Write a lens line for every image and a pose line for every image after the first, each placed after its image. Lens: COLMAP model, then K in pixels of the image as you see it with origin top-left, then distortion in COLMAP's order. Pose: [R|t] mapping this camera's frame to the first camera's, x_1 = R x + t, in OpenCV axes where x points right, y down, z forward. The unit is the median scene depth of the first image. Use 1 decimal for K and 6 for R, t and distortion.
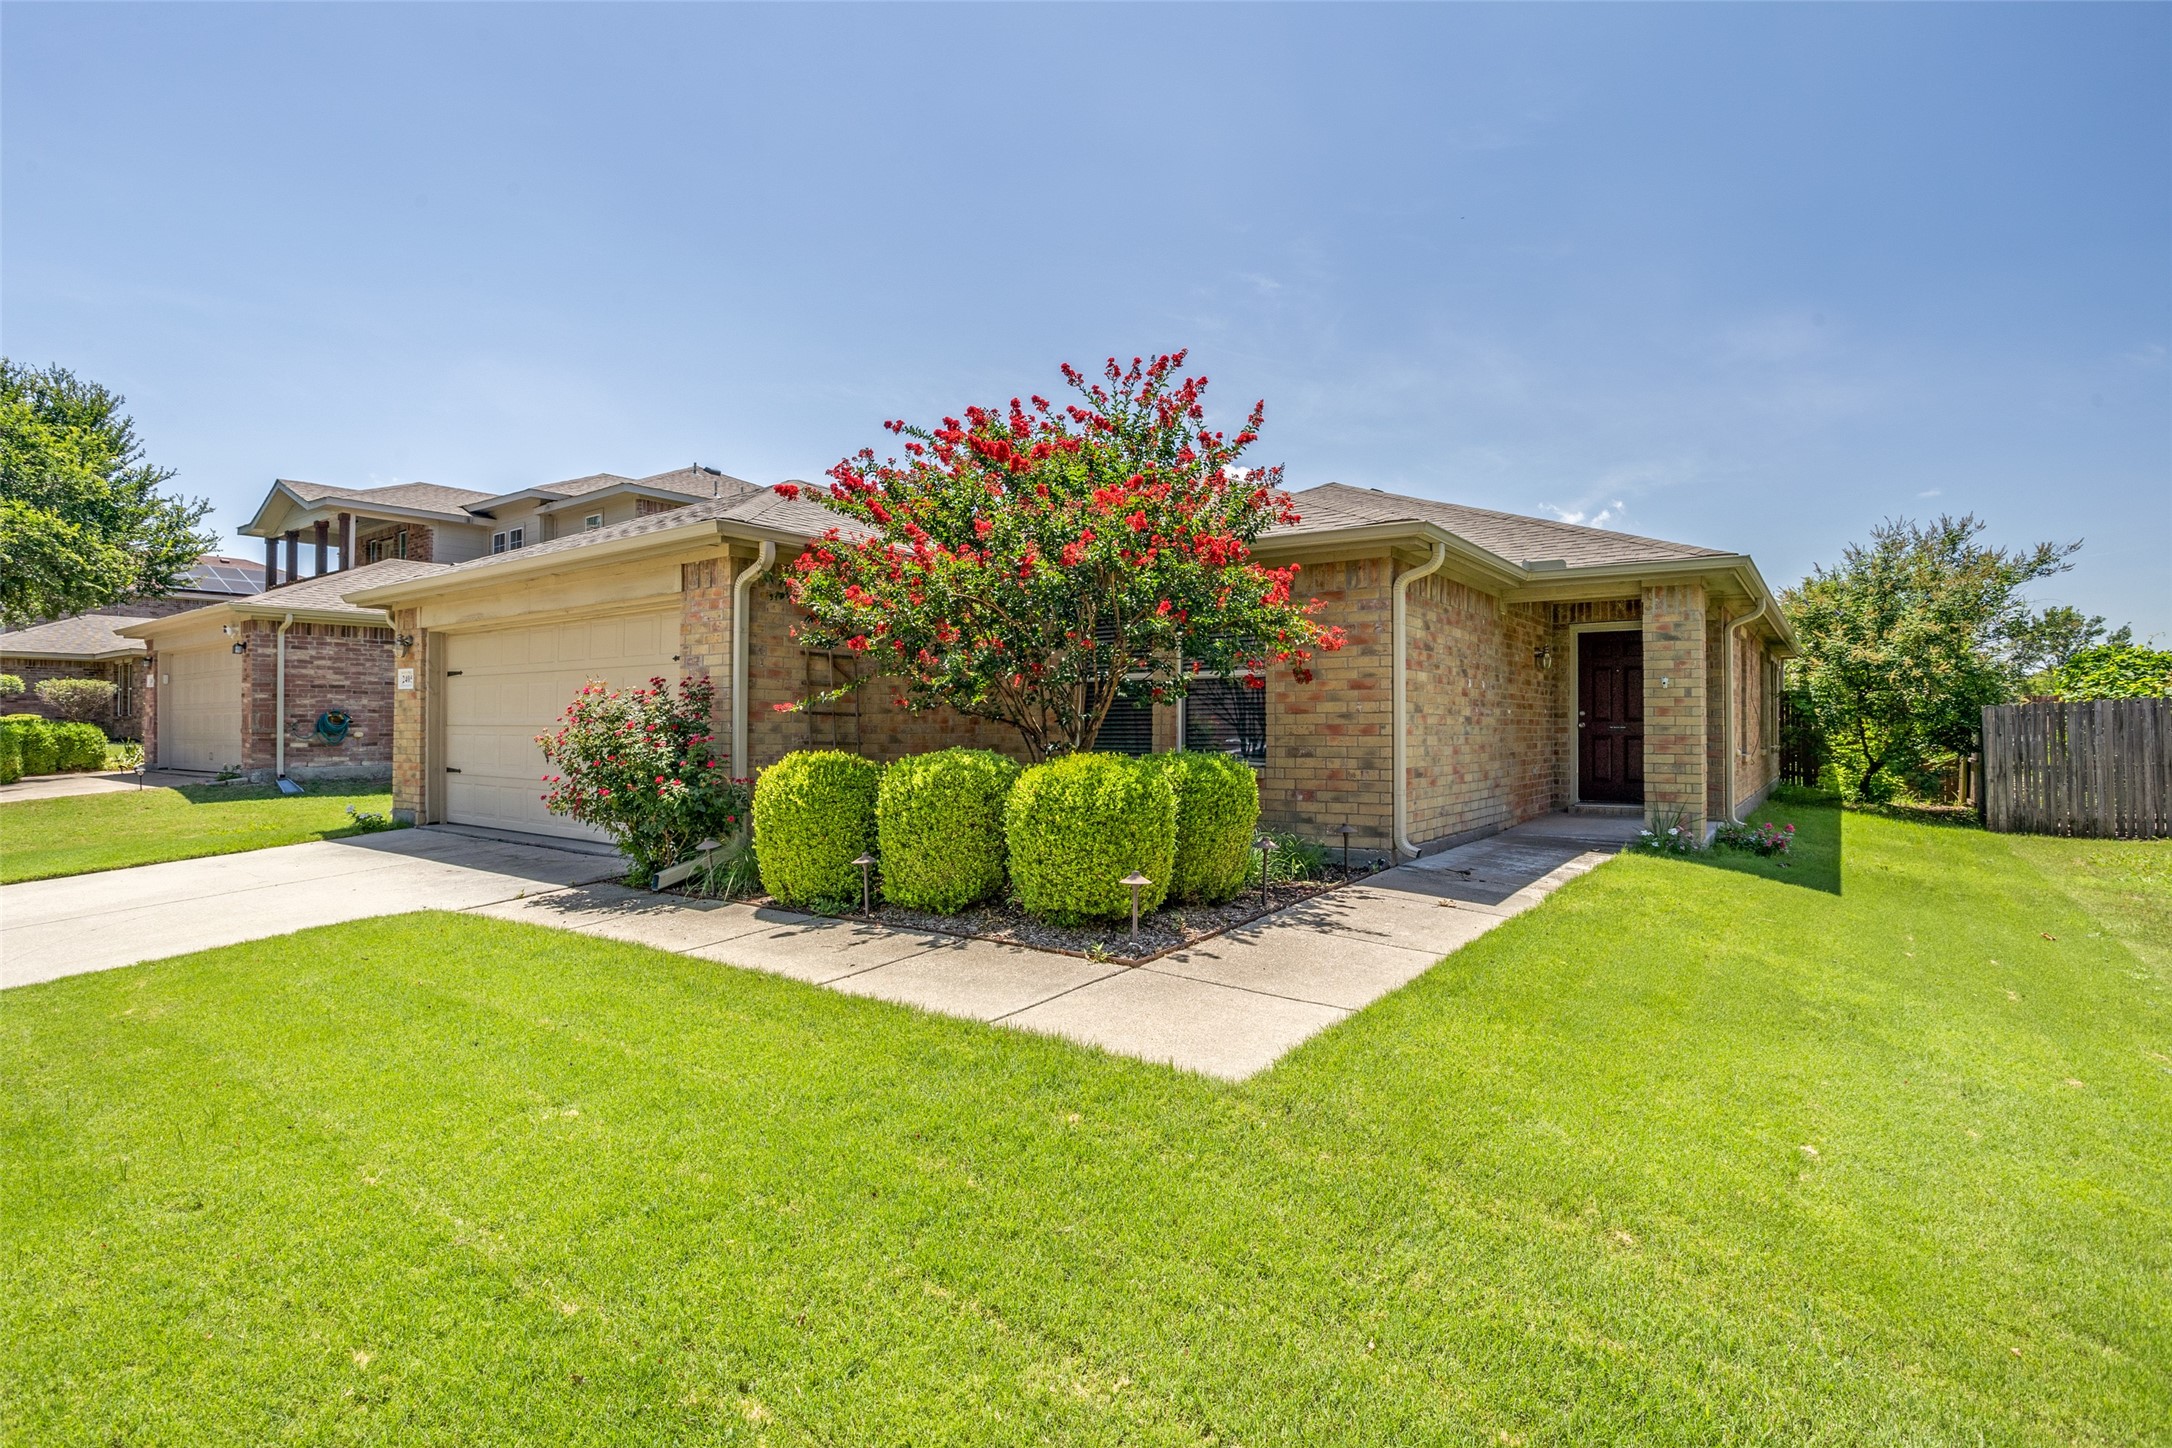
lens RADIAL K [[955.7, 0, 1108.0], [0, 955.7, 716.3], [0, 0, 1]] dist [-0.046284, 0.018021]
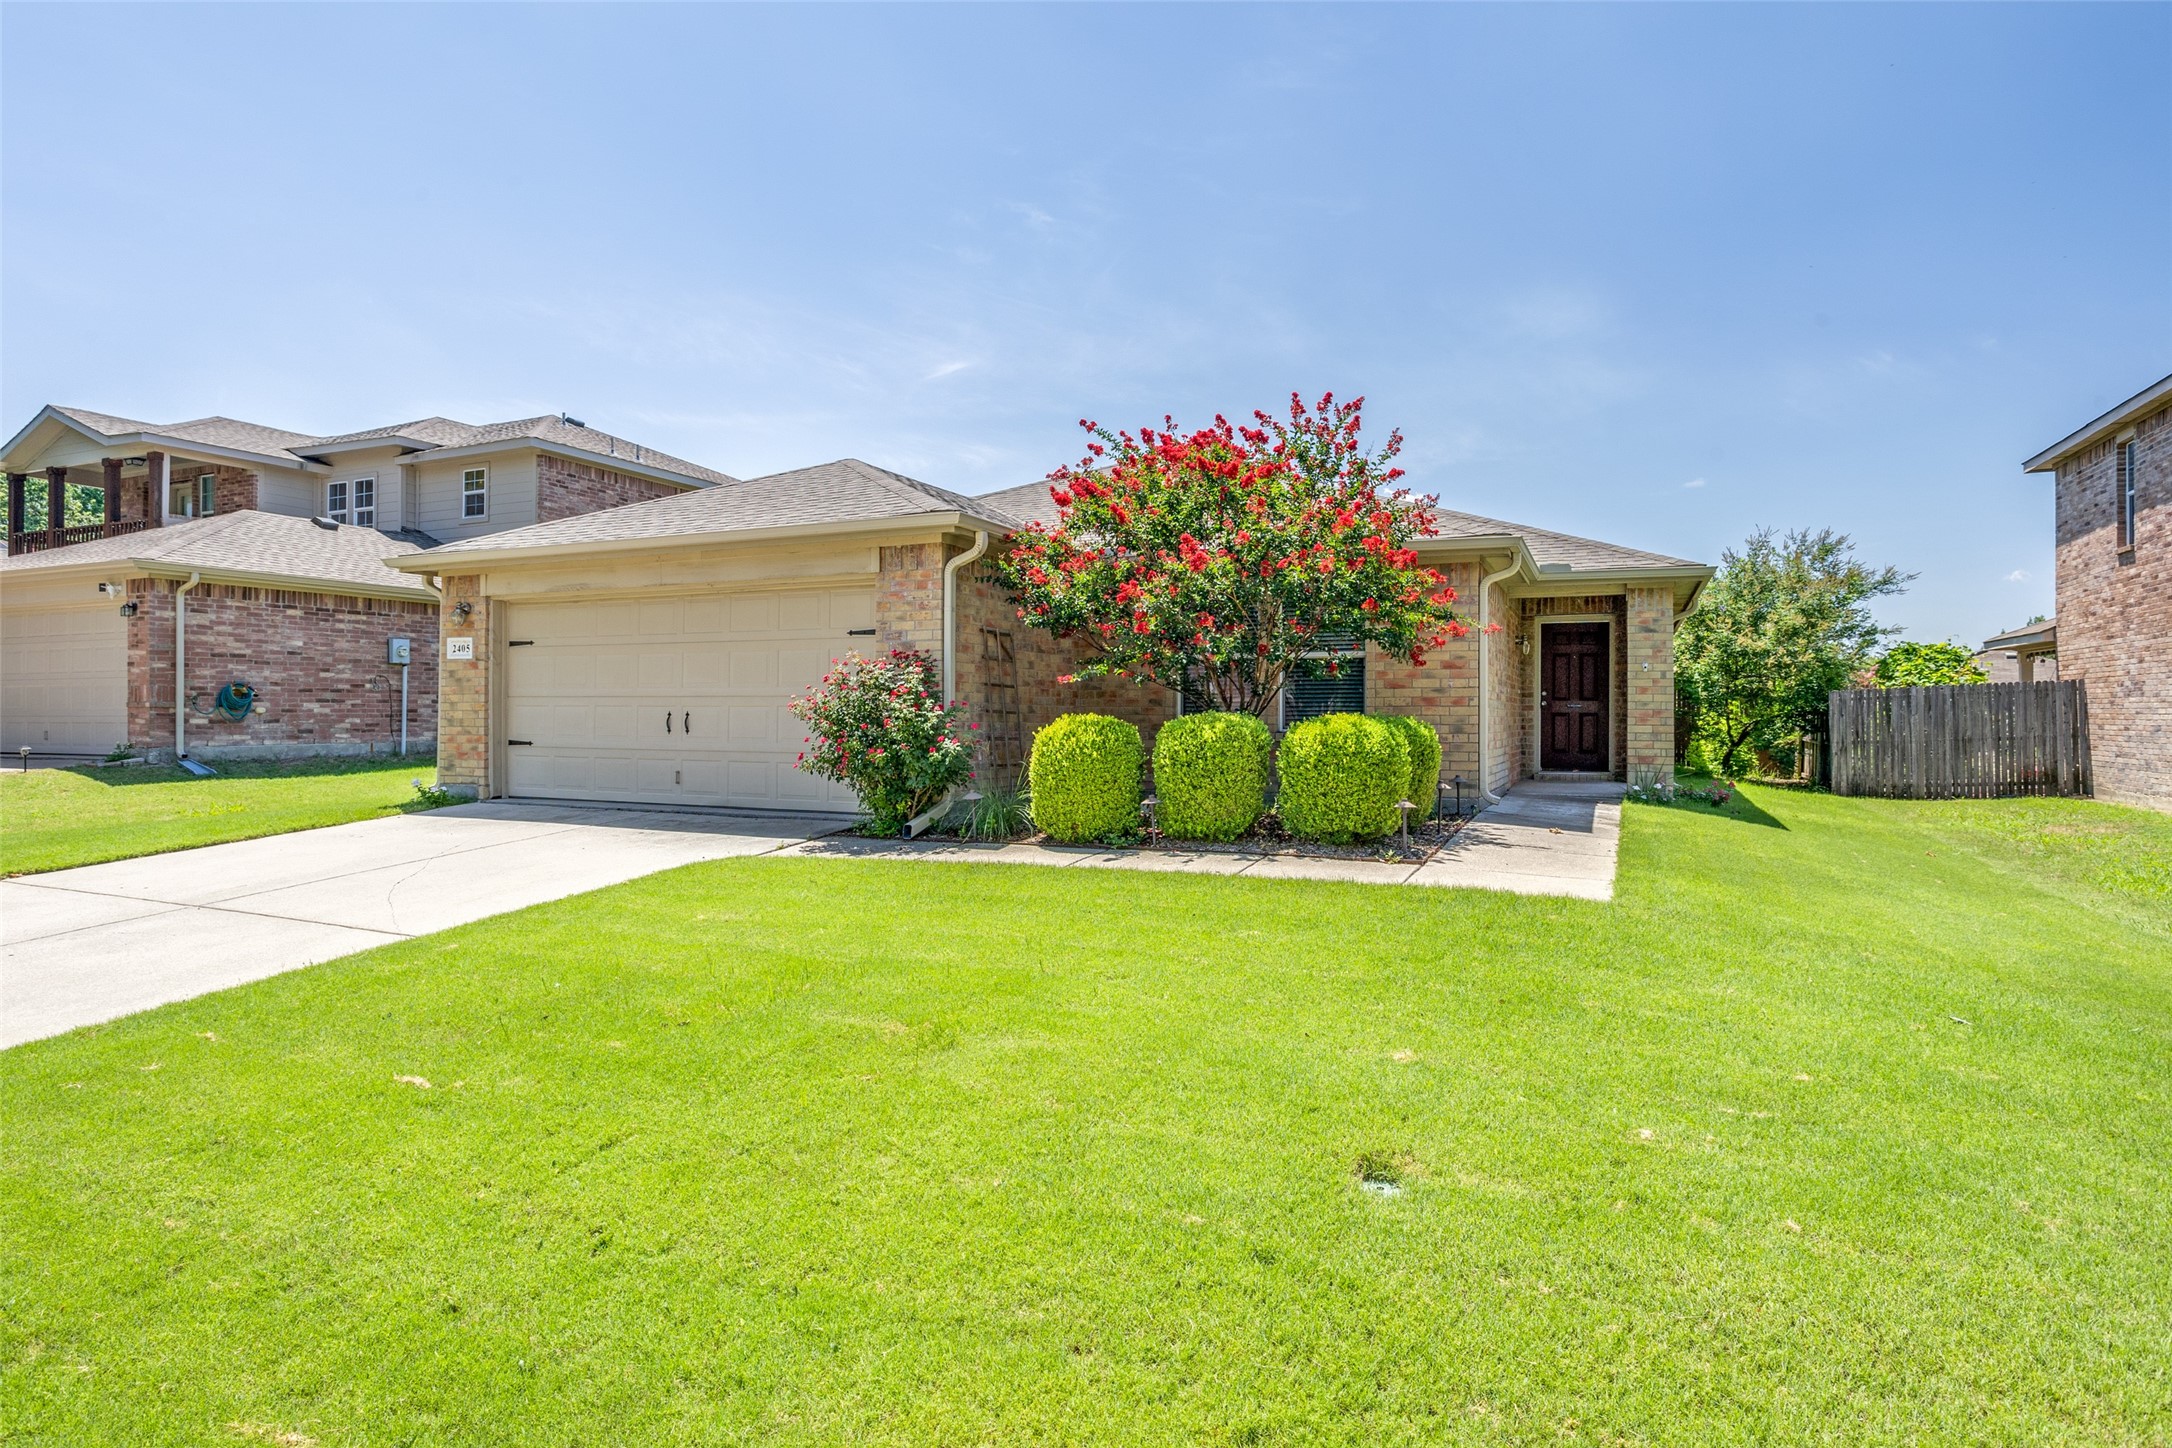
lens RADIAL K [[1060.2, 0, 1078.8], [0, 1060.2, 726.6], [0, 0, 1]] dist [-0.041442, 0.023437]
pose [[0.983109, 0.001429, 0.183018, -0.381283], [-0.005593, 0.999737, 0.022236, 0.015681], [-0.182938, -0.022884, 0.982858, -0.211218]]
